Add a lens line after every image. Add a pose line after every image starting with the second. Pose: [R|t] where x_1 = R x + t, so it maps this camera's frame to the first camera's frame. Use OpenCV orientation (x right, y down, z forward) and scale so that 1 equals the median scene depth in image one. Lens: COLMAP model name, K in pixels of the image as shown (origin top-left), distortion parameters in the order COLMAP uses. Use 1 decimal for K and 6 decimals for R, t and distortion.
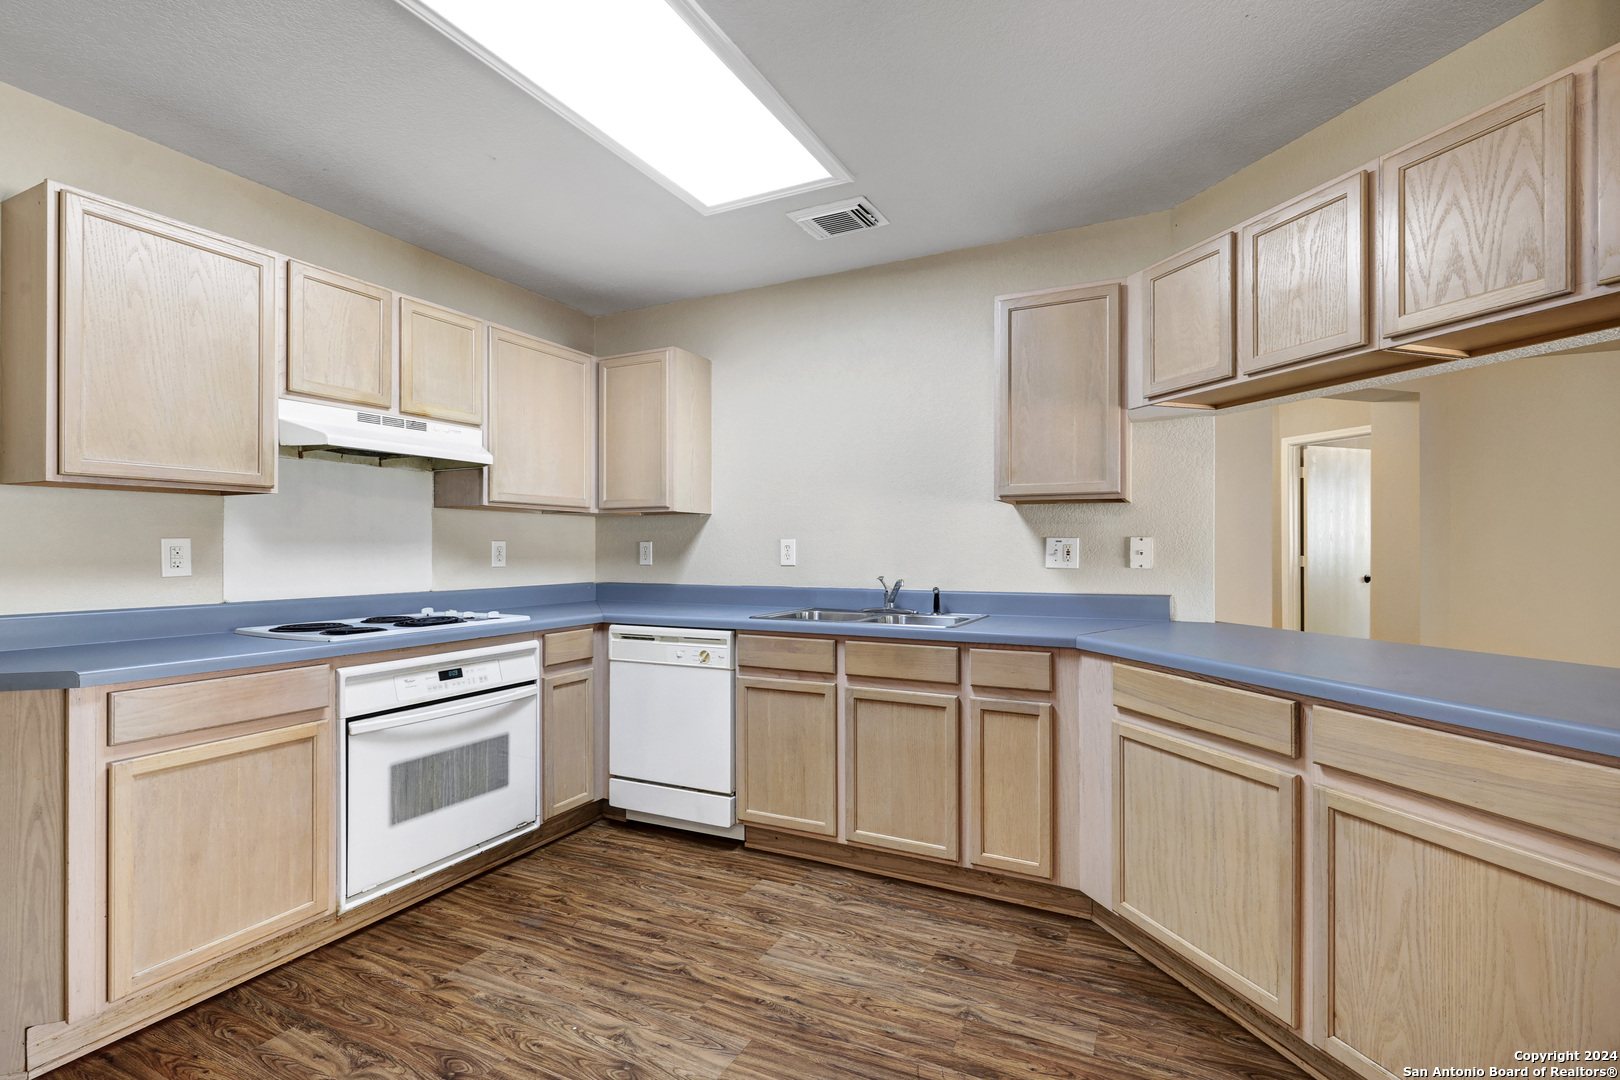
lens RADIAL K [[740.6, 0, 819.3], [0, 740.6, 542.5], [0, 0, 1]] dist [0.002475, 0.001236]
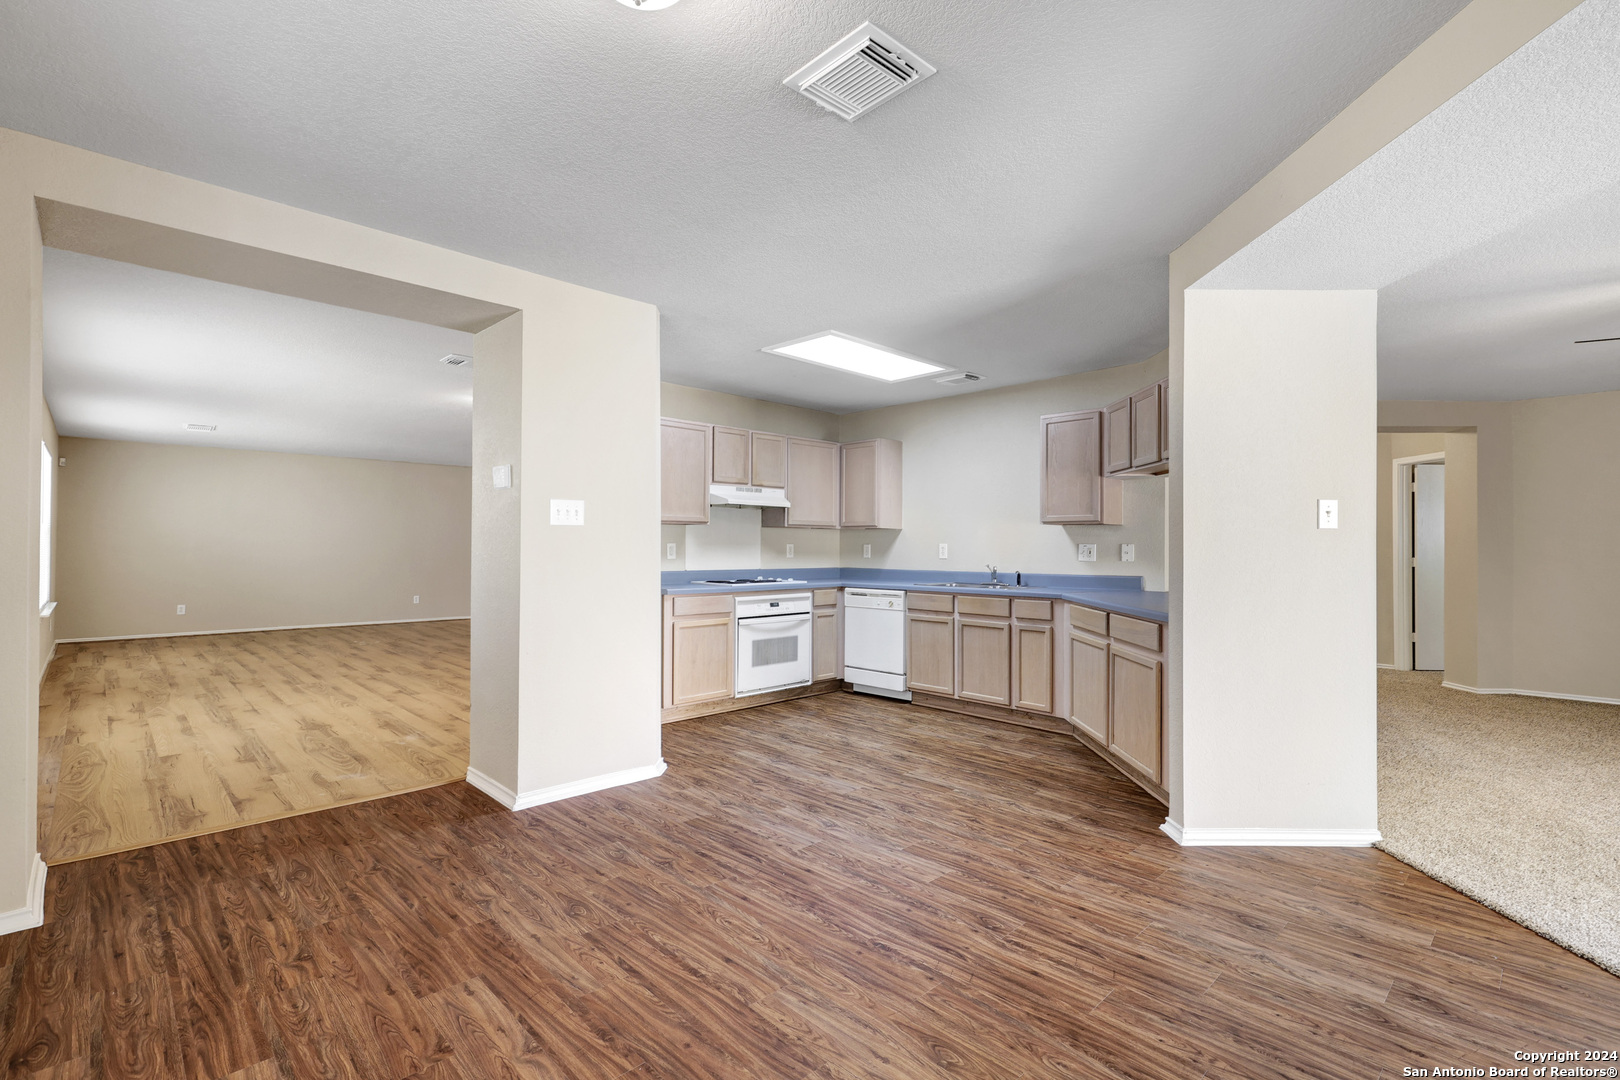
lens RADIAL K [[740.6, 0, 825.4], [0, 740.6, 540.1], [0, 0, 1]] dist [0.002475, 0.001236]
pose [[0.948284, 0.002846, -0.317410, 0.348013], [-0.003686, 0.999991, -0.002045, -0.011015], [0.317401, 0.003109, 0.948286, -1.048079]]
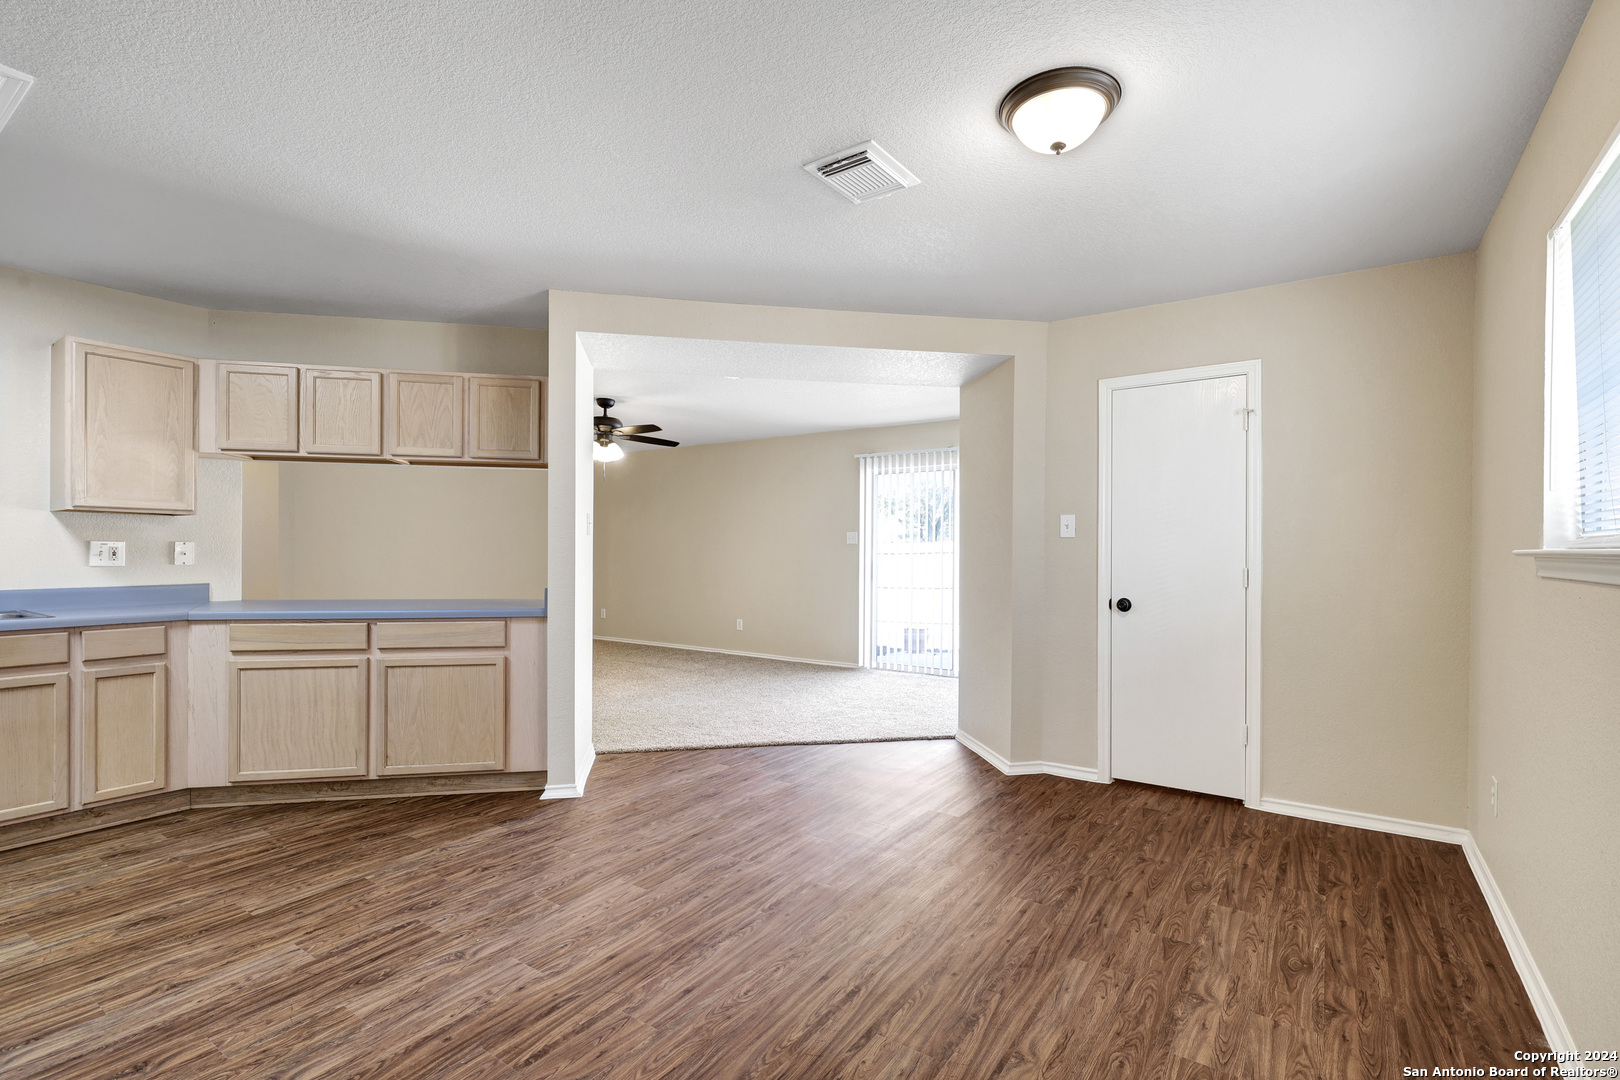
lens RADIAL K [[740.6, 0, 818.1], [0, 740.6, 553.4], [0, 0, 1]] dist [0.002475, 0.001236]
pose [[0.136480, -0.002654, 0.990639, -0.845604], [-0.013609, 0.999897, 0.004554, -0.009065], [-0.990549, -0.014104, 0.136429, -0.376183]]
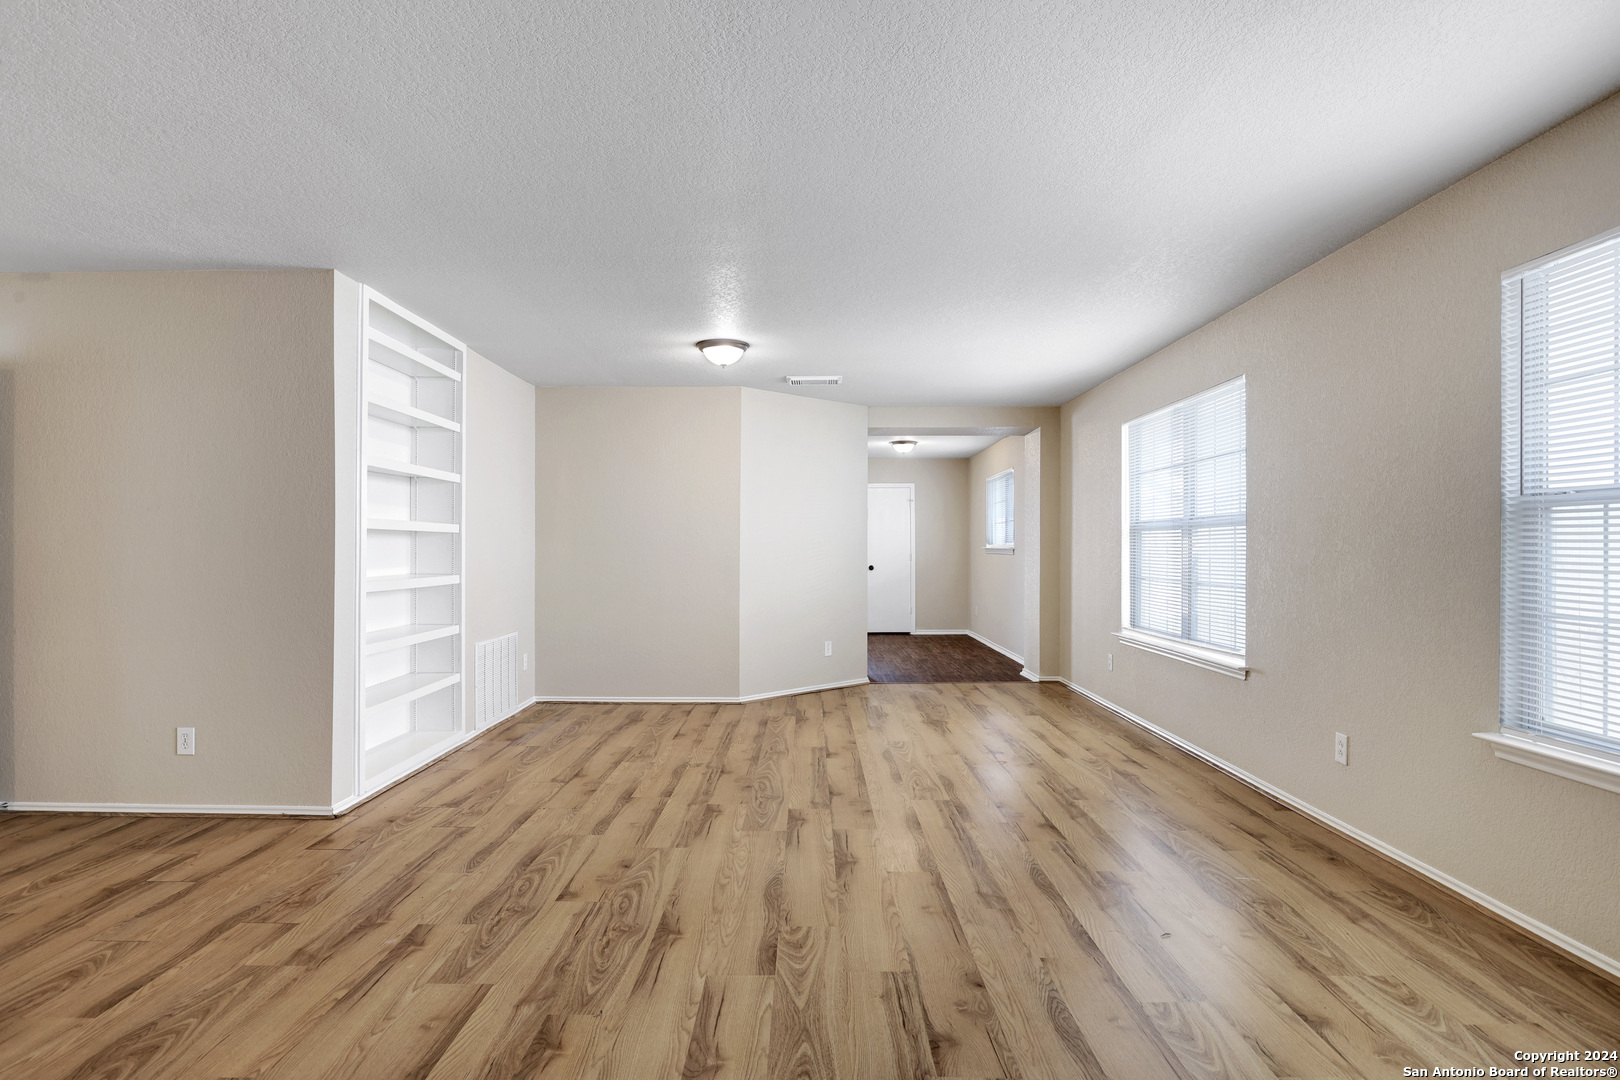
lens RADIAL K [[885.6, 0, 793.7], [0, 885.6, 550.0], [0, 0, 1]] dist [-0.013045, -0.002148]
pose [[-0.438207, -0.000796, 0.898874, -3.511494], [-0.009171, 0.999952, -0.003585, 0.017222], [-0.898827, -0.009815, -0.438193, 1.769900]]
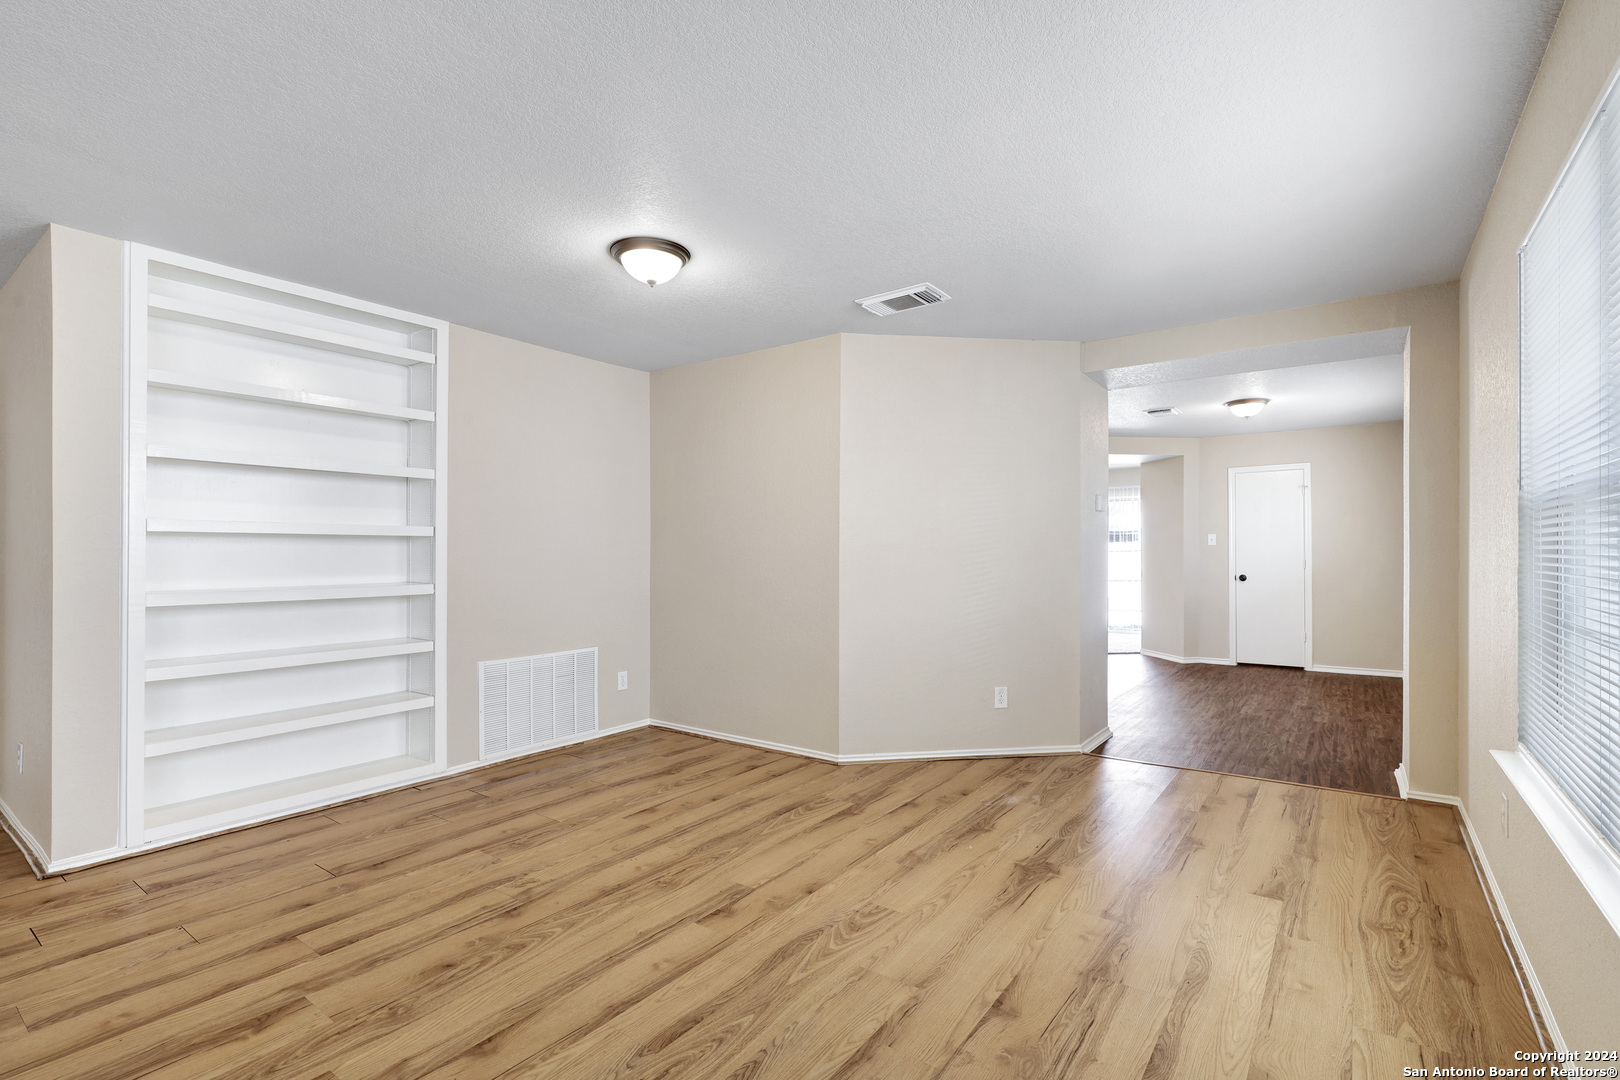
lens RADIAL K [[740.6, 0, 813.2], [0, 740.6, 547.9], [0, 0, 1]] dist [0.002475, 0.001236]
pose [[0.159386, 0.008471, 0.987180, -2.652296], [-0.007766, 0.999943, -0.007327, 0.005978], [-0.987186, -0.006499, 0.159443, 0.507795]]
